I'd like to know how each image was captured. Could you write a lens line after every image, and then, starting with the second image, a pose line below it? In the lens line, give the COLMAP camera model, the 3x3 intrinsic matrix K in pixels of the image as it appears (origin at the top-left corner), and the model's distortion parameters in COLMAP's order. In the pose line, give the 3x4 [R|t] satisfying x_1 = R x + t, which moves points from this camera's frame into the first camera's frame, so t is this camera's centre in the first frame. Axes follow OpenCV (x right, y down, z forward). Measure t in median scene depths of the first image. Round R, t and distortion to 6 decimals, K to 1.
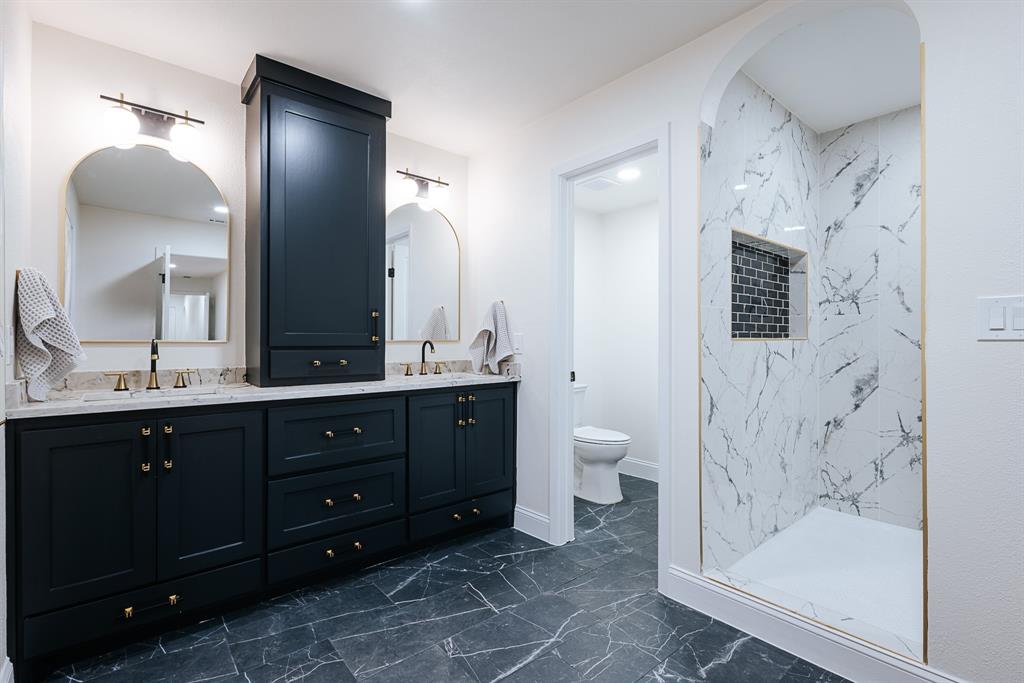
lens RADIAL K [[466.2, 0, 512.8], [0, 466.2, 338.9], [0, 0, 1]] dist [0.007612, -0.001370]
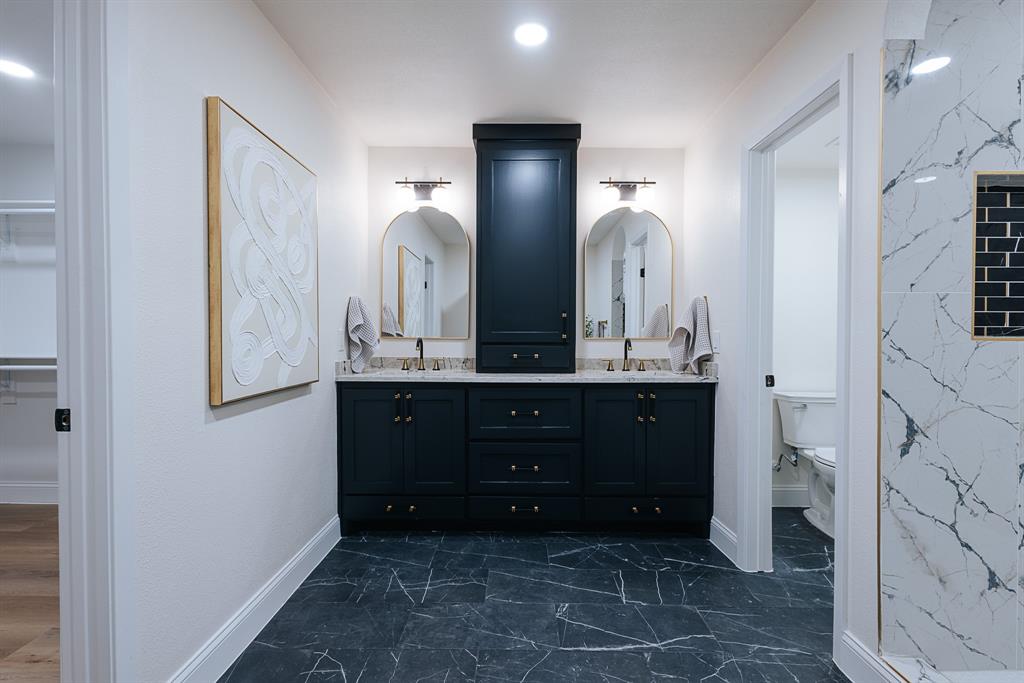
lens RADIAL K [[466.2, 0, 516.5], [0, 466.2, 339.9], [0, 0, 1]] dist [0.007612, -0.001370]
pose [[0.760516, 0.005810, -0.649294, 0.409475], [-0.000705, 0.999967, 0.008122, -0.001691], [0.649319, -0.005719, 0.760494, 0.059531]]
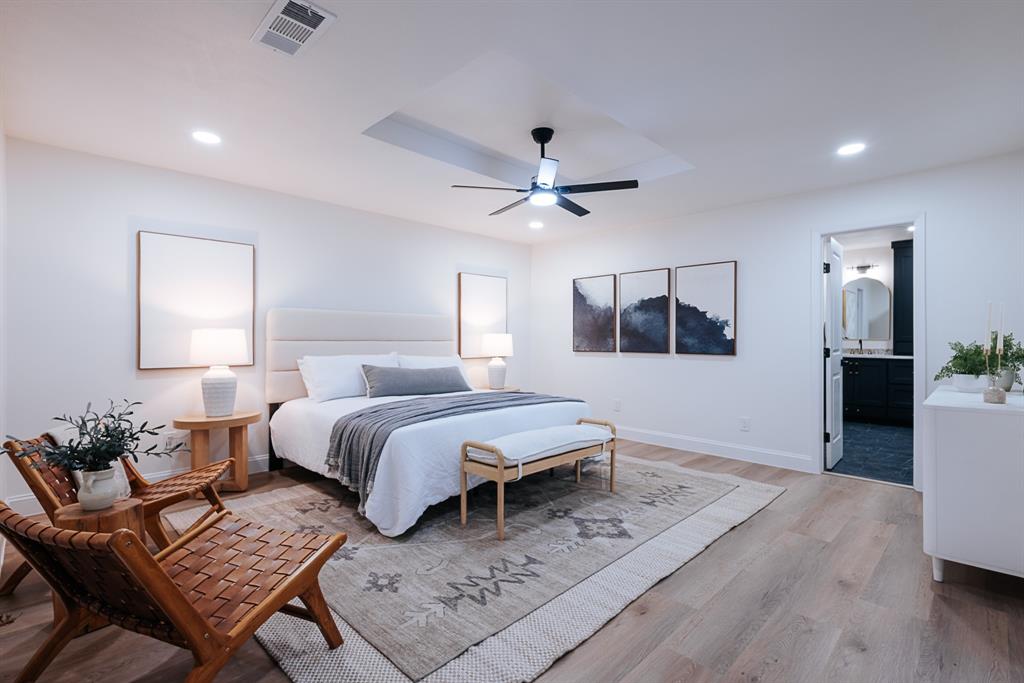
lens RADIAL K [[466.2, 0, 516.7], [0, 466.2, 342.1], [0, 0, 1]] dist [0.007612, -0.001370]
pose [[0.081491, 0.009354, -0.996630, 2.139093], [0.003911, 0.999945, 0.009705, -0.015166], [0.996666, -0.004689, 0.081450, -1.547273]]
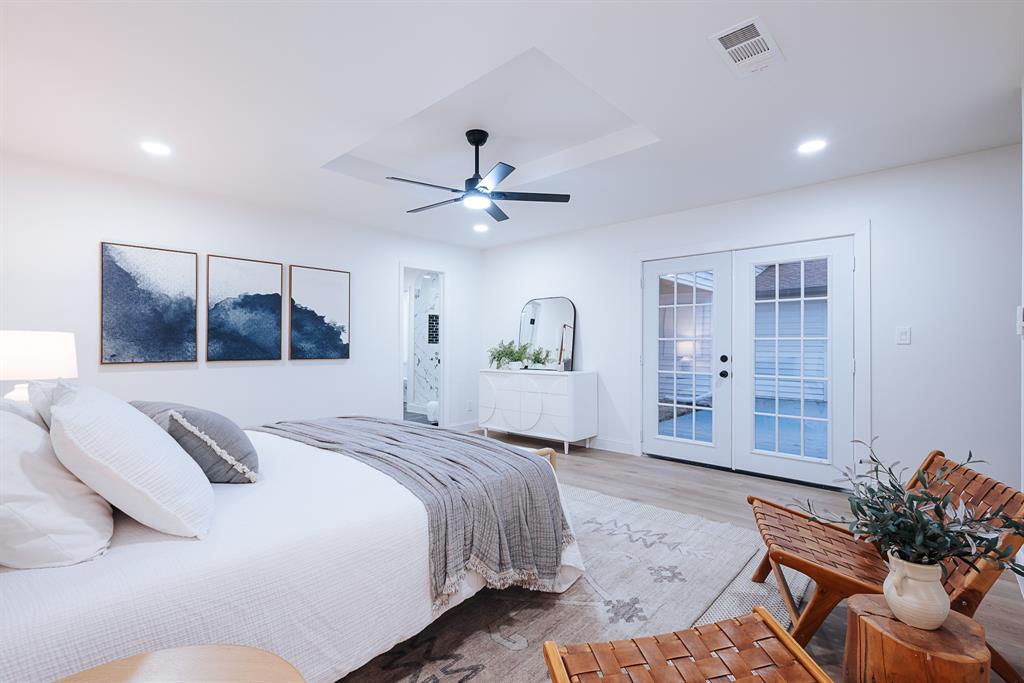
lens RADIAL K [[466.2, 0, 507.2], [0, 466.2, 340.7], [0, 0, 1]] dist [0.007612, -0.001370]
pose [[0.994403, 0.005629, 0.105508, 0.702417], [-0.005361, 0.999982, -0.002822, -0.016768], [-0.105522, 0.002241, 0.994414, -2.726854]]
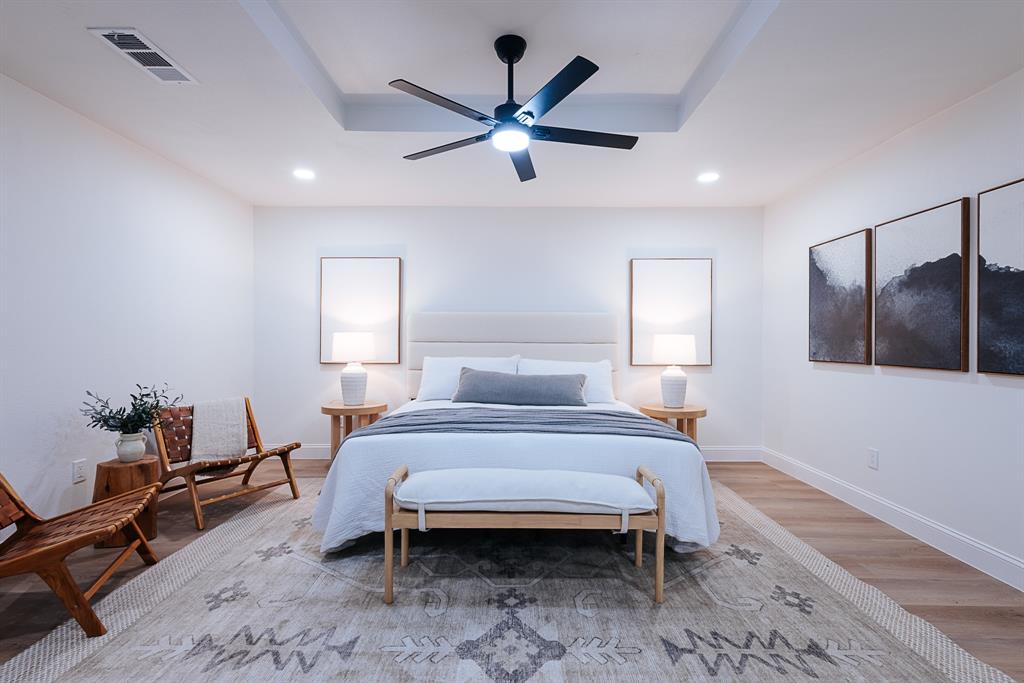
lens RADIAL K [[466.2, 0, 514.3], [0, 466.2, 340.9], [0, 0, 1]] dist [0.007612, -0.001370]
pose [[-0.650785, 0.000667, -0.759261, 1.490010], [0.002066, 0.999997, -0.000892, -0.008833], [0.759259, -0.002149, -0.650785, -0.716724]]
